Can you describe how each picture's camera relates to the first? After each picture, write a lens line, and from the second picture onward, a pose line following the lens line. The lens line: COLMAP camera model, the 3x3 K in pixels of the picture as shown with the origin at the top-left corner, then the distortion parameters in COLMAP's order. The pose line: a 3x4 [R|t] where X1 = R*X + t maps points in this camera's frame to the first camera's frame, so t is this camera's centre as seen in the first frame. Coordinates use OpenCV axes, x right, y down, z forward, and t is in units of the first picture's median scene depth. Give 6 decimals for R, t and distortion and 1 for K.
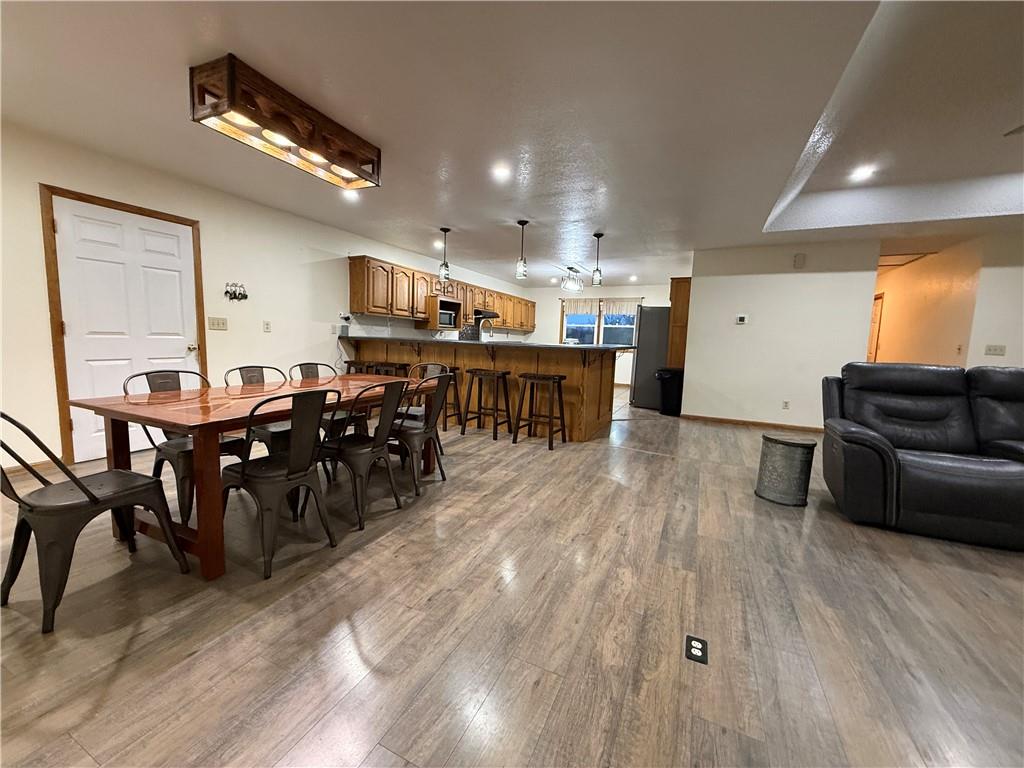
lens RADIAL K [[412.8, 0, 515.8], [0, 412.8, 385.8], [0, 0, 1]] dist [-0.000332, -0.000293]
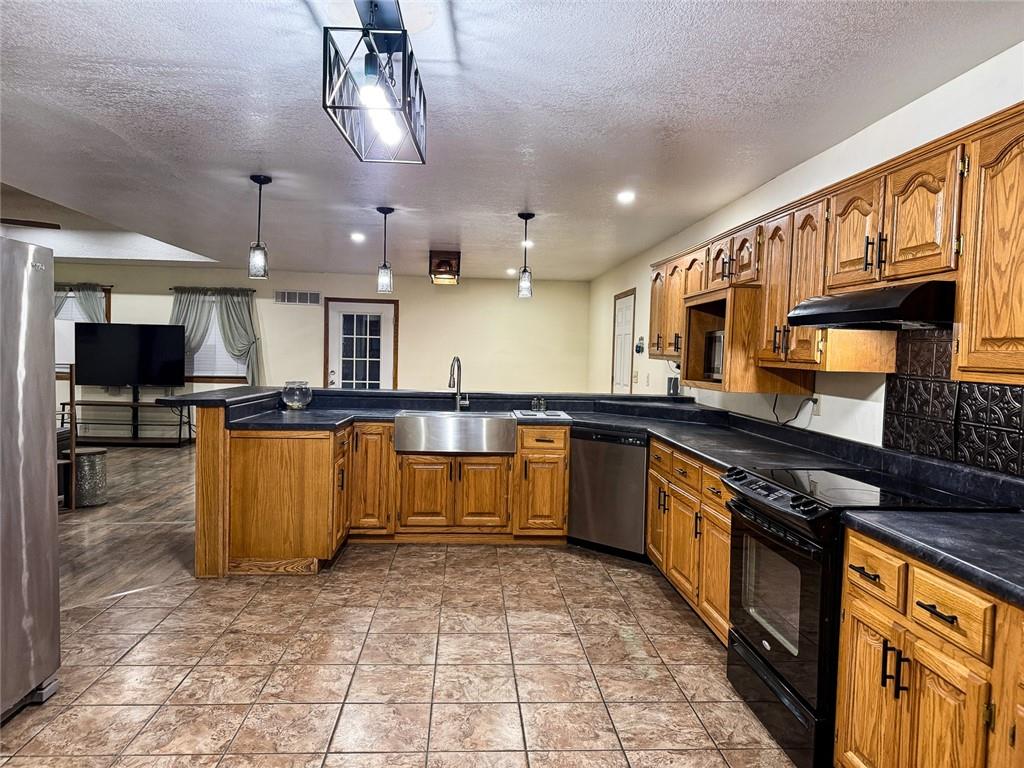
lens RADIAL K [[709.1, 0, 515.4], [0, 709.1, 385.8], [0, 0, 1]] dist [0.052697, -0.065216]
pose [[-0.880249, -0.030891, -0.473505, 0.300363], [-0.106549, 0.985264, 0.133799, -0.241864], [0.462394, 0.168228, -0.870569, 1.753147]]
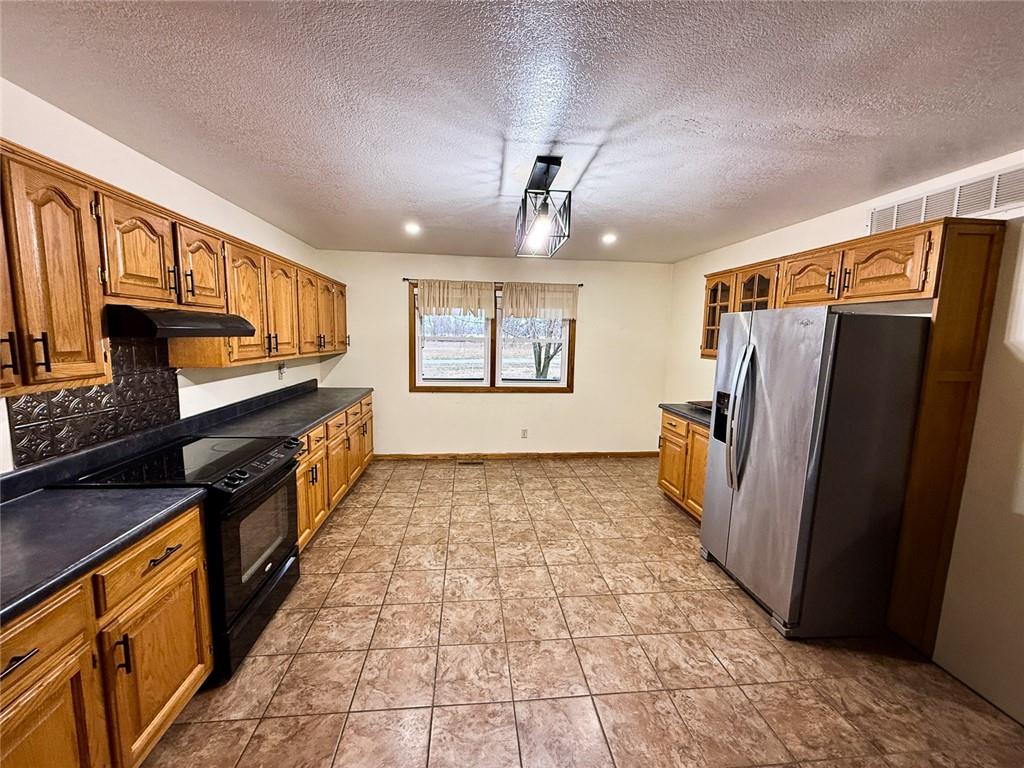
lens RADIAL K [[417.0, 0, 512.0], [0, 417.0, 383.5], [0, 0, 1]] dist [-0.000934, -0.000007]
pose [[0.864310, -0.072407, 0.497720, -0.047584], [0.062061, 0.997374, 0.037324, -0.200380], [-0.499115, -0.001370, 0.866534, 1.021339]]
